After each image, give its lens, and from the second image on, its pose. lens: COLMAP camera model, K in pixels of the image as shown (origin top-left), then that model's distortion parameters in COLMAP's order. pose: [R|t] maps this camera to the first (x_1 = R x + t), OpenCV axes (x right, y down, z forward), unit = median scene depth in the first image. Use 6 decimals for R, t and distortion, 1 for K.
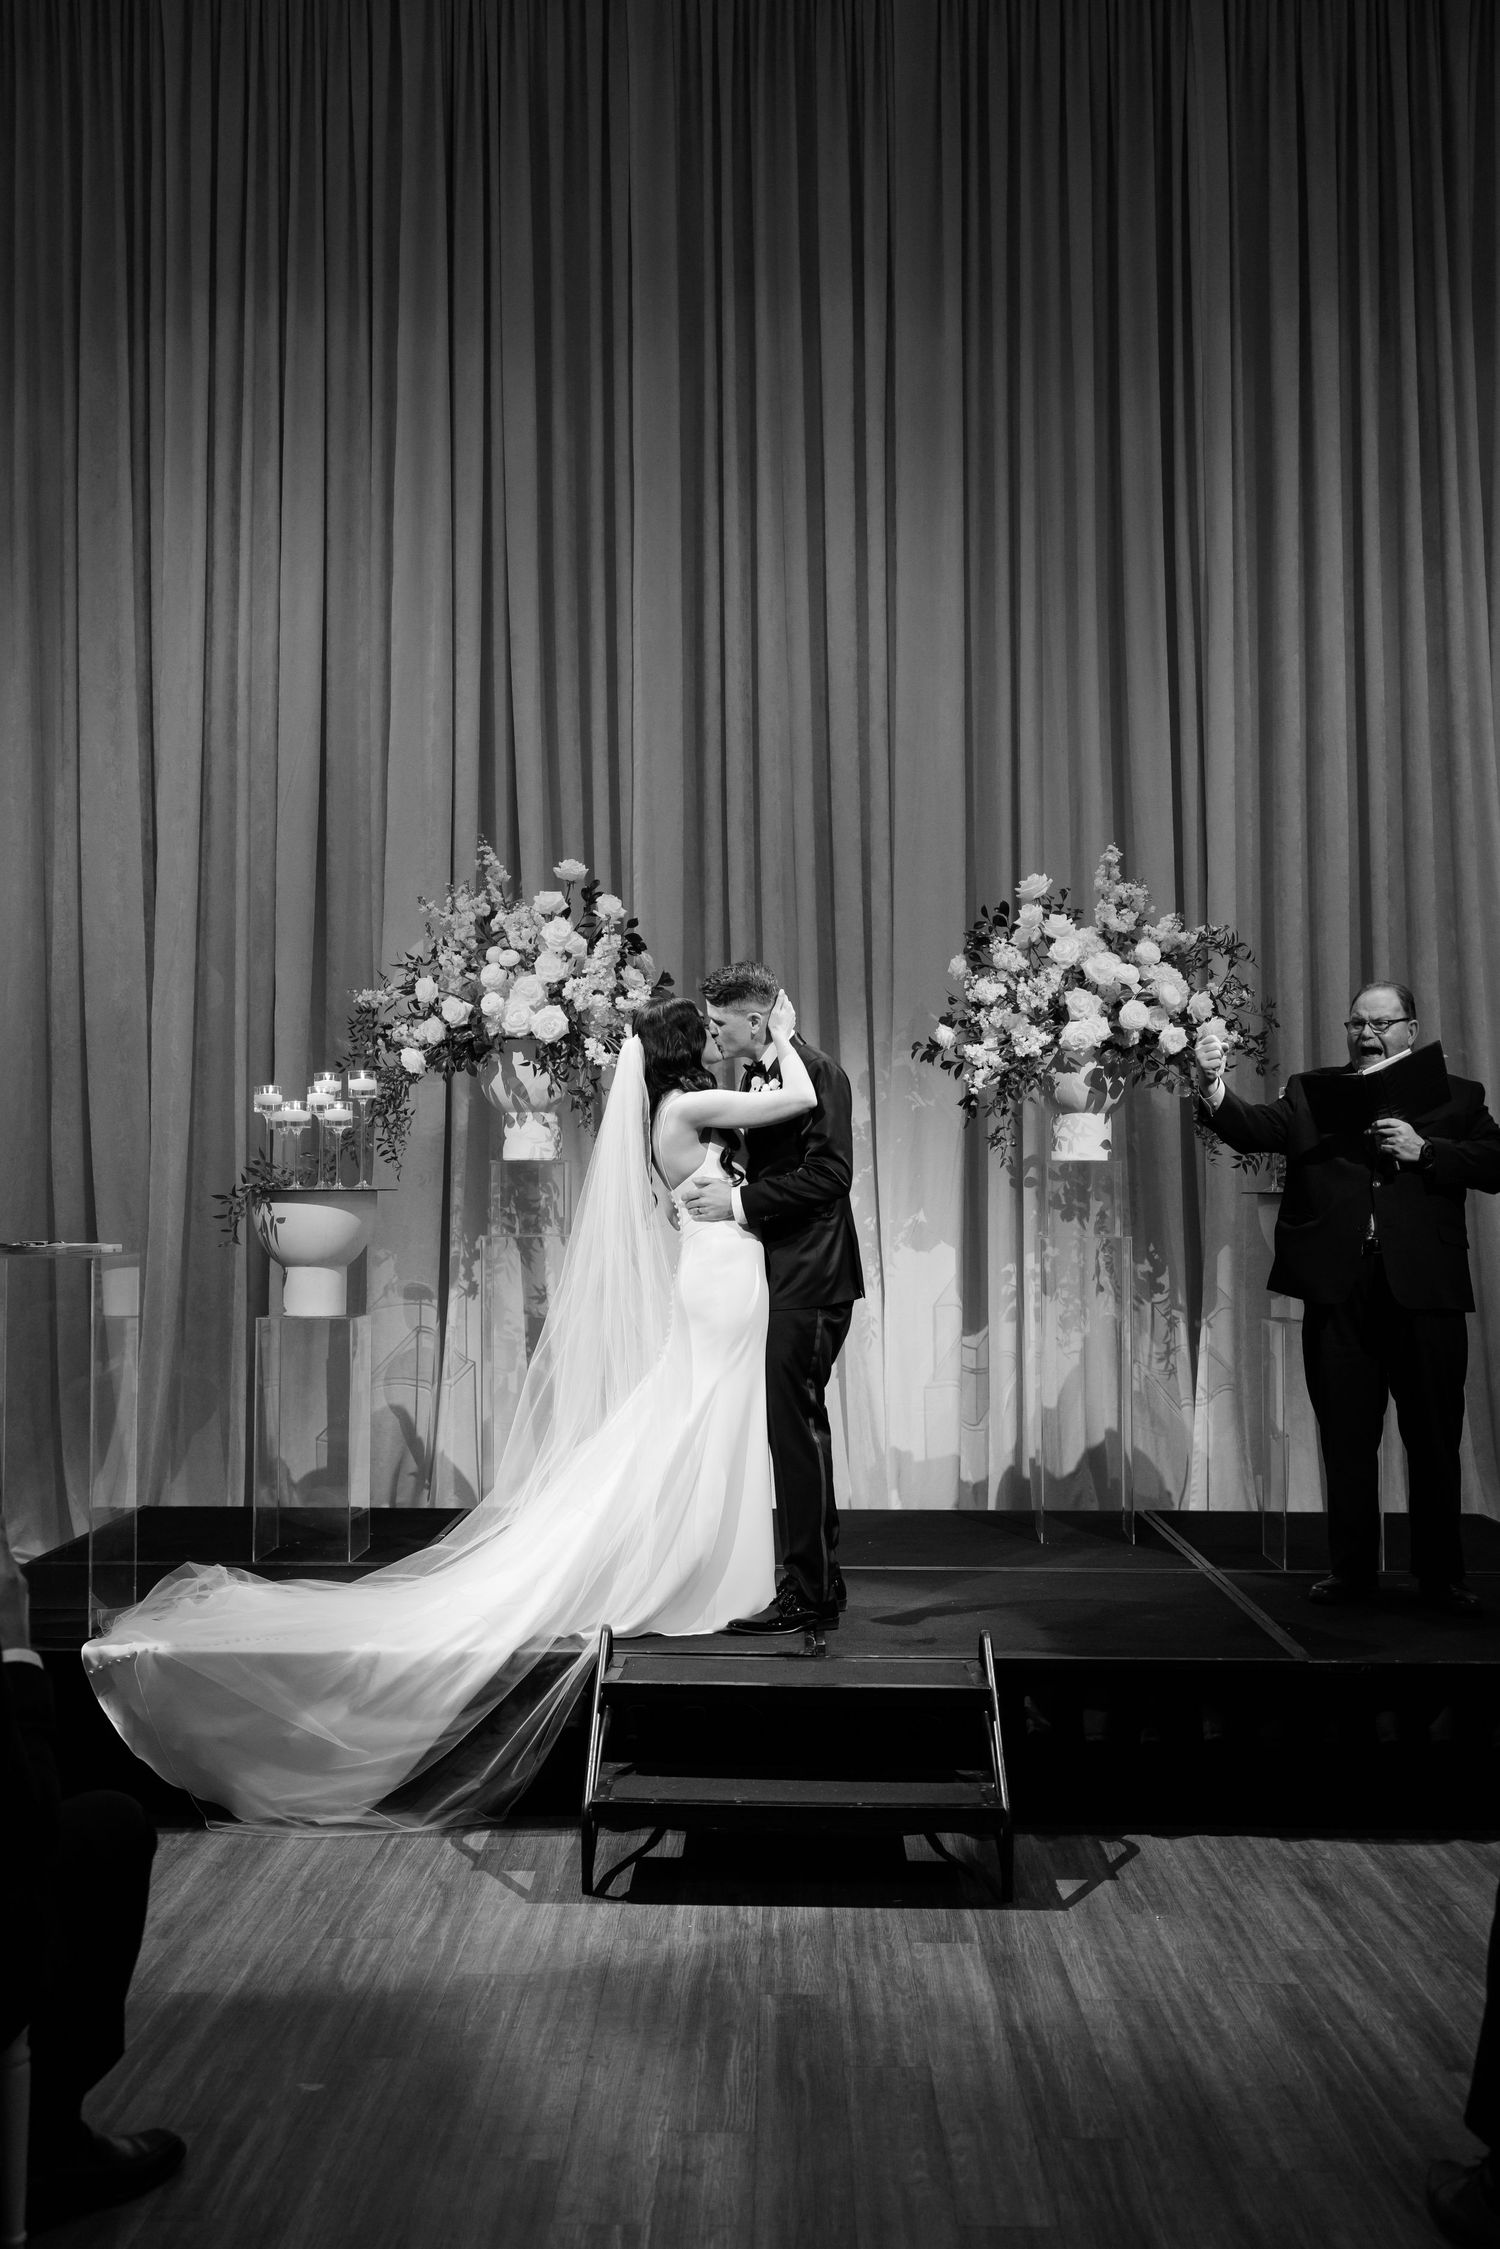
lens RADIAL K [[2084.0, 0, 750.0], [0, 2084.0, 1124.5], [0, 0, 1]] dist [-0.000997, 0.008050]
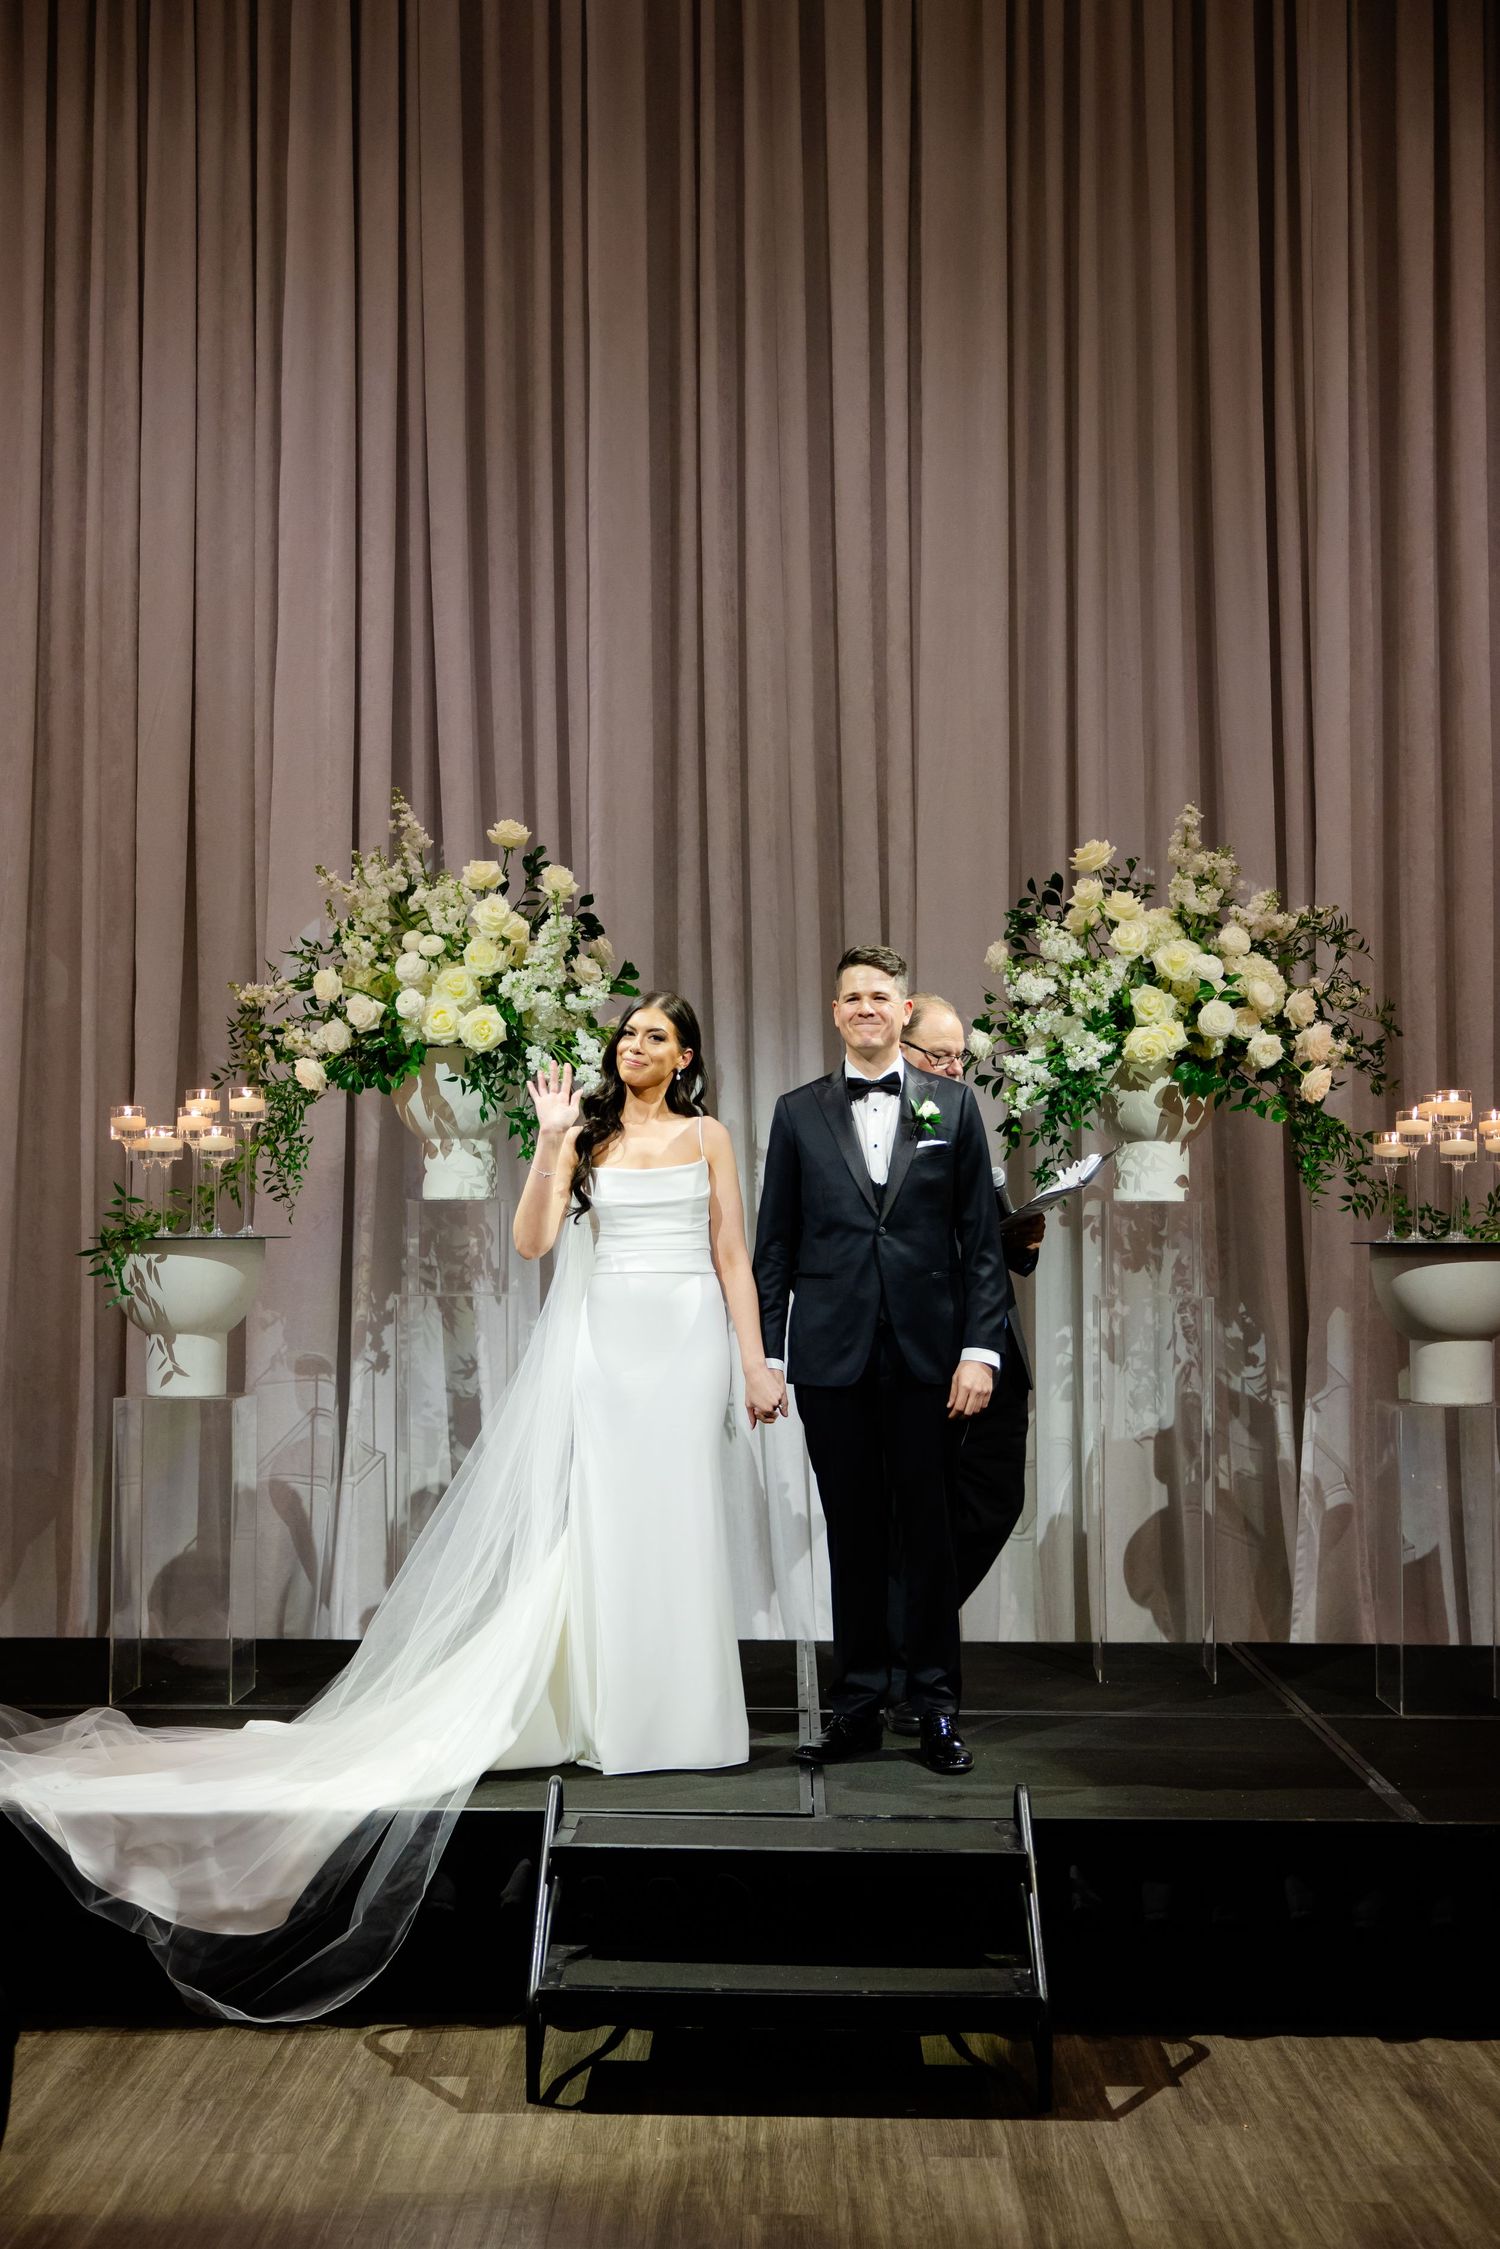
lens RADIAL K [[2791.8, 0, 756.4], [0, 2791.8, 1135.1], [0, 0, 1]] dist [0.001204, 0.040860]
pose [[0.999973, 0.001787, 0.007108, 0.000836], [-0.001782, 0.999998, -0.000720, -0.006994], [-0.007110, 0.000708, 0.999974, -0.065536]]
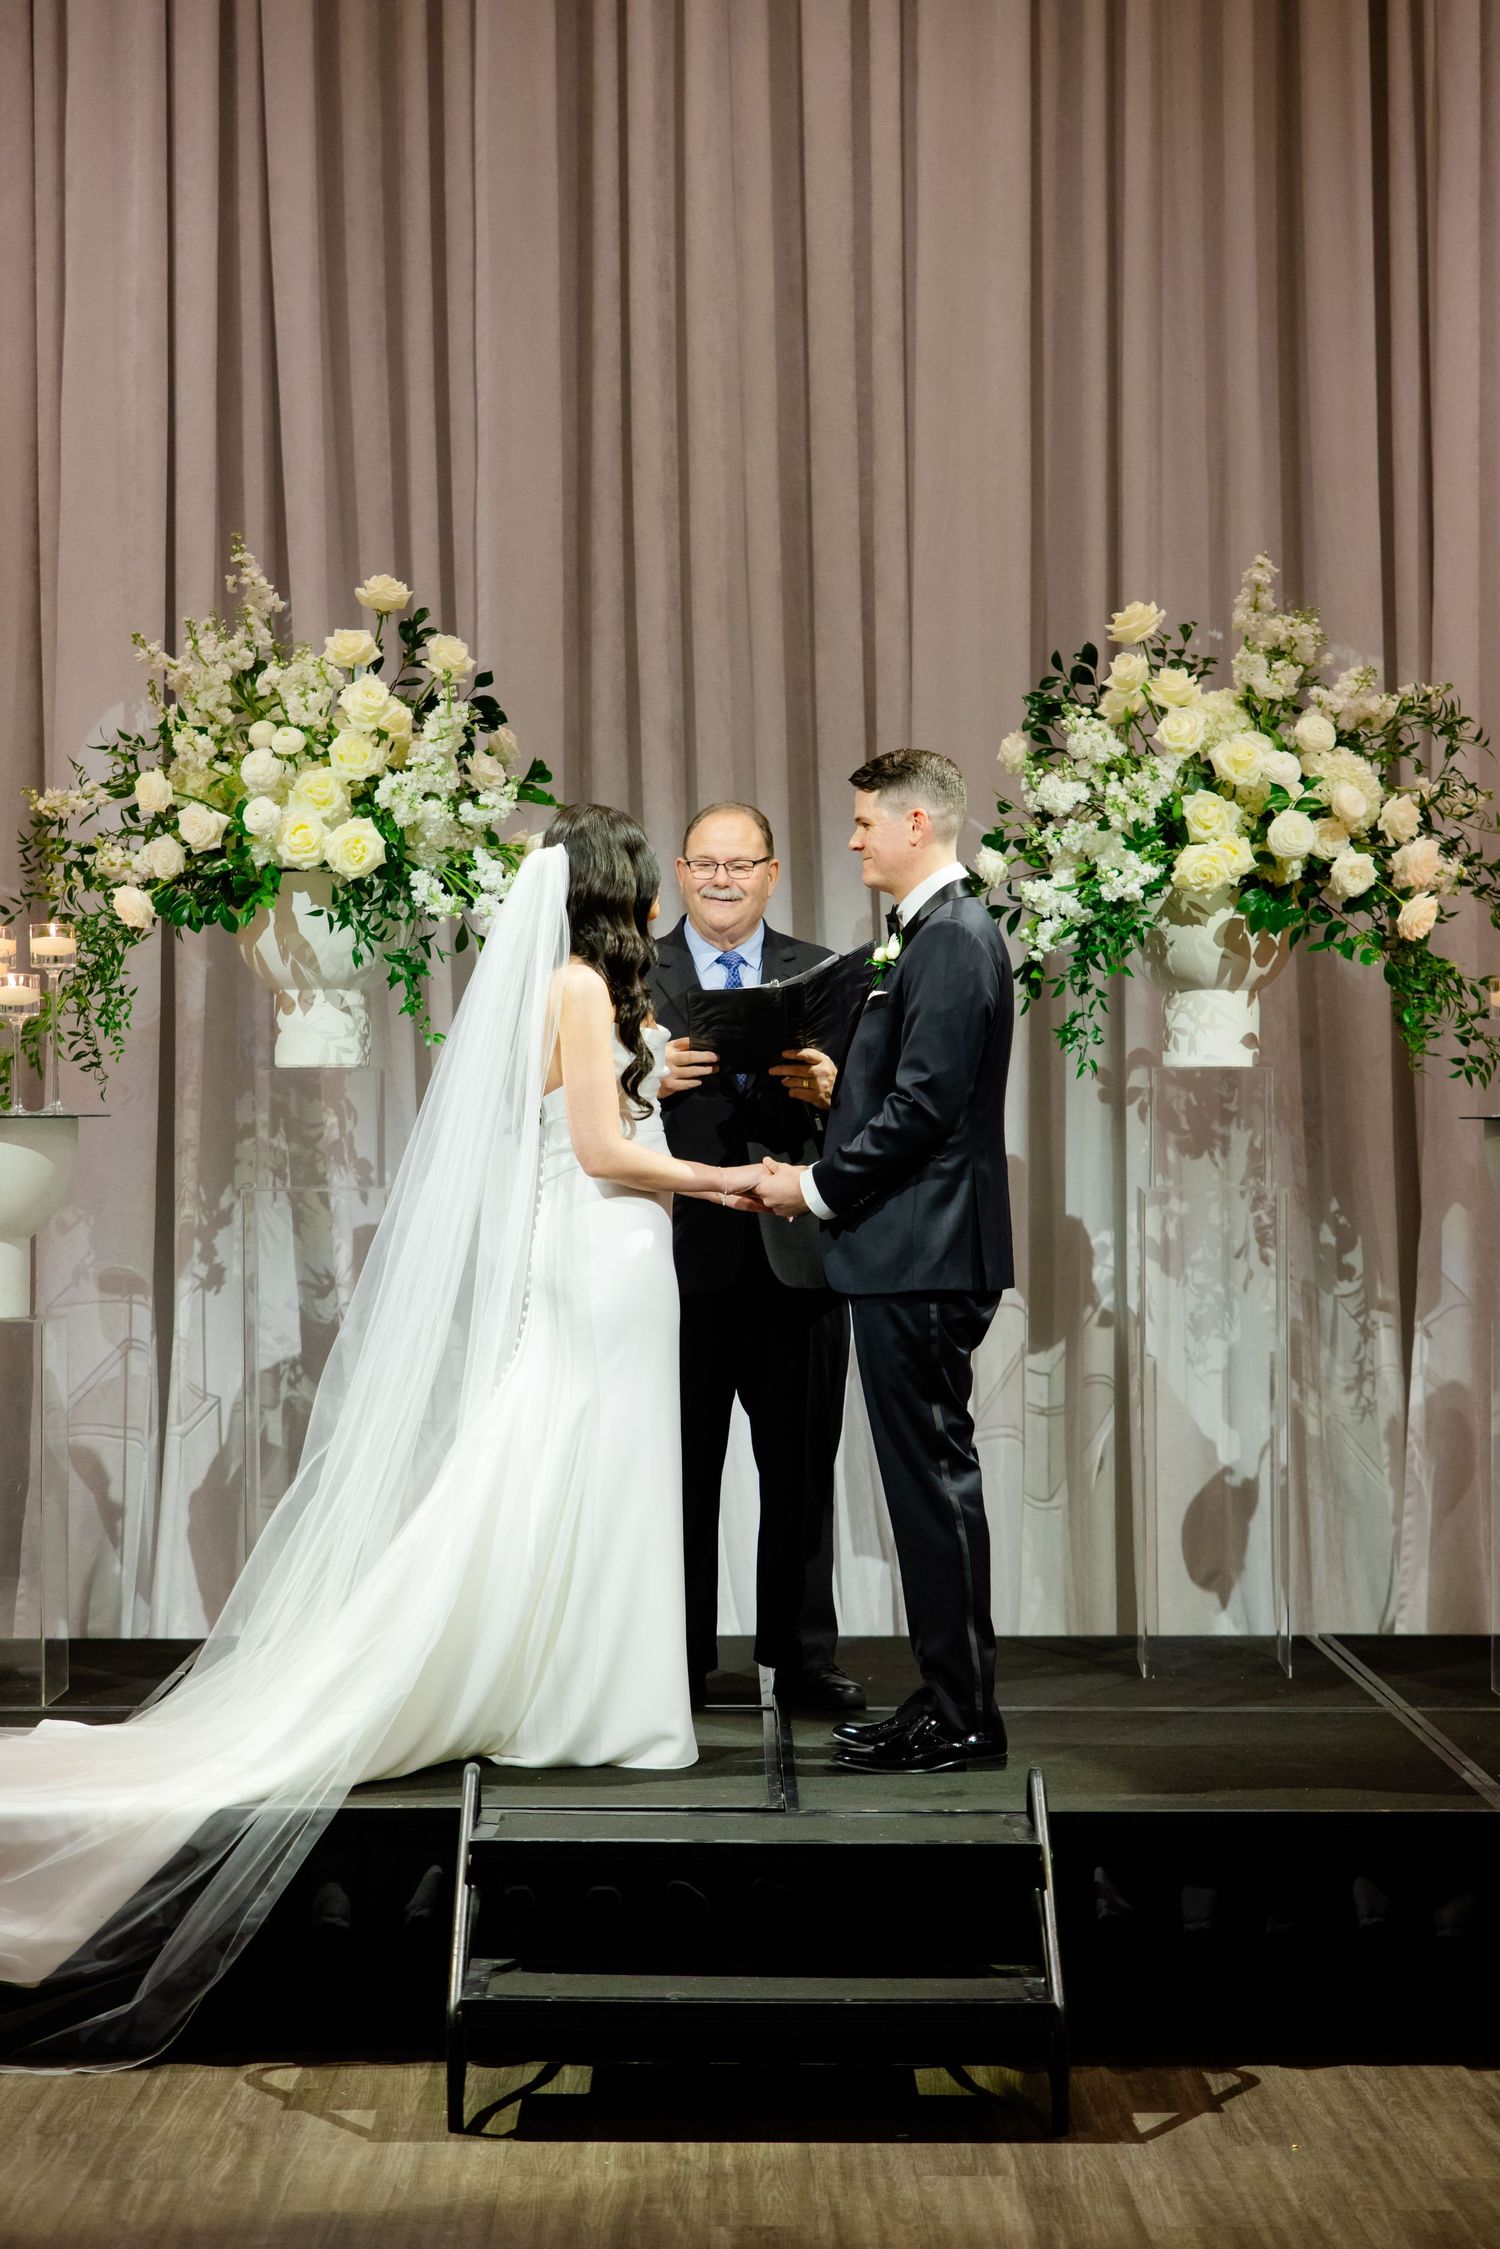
lens RADIAL K [[4190.9, 0, 776.8], [0, 4190.9, 1133.1], [0, 0, 1]] dist [0.088628, -0.455140]
pose [[0.999525, -0.002062, 0.030753, -0.009036], [0.000942, 0.999337, 0.036394, -0.008680], [-0.030808, -0.036348, 0.998864, -0.254171]]
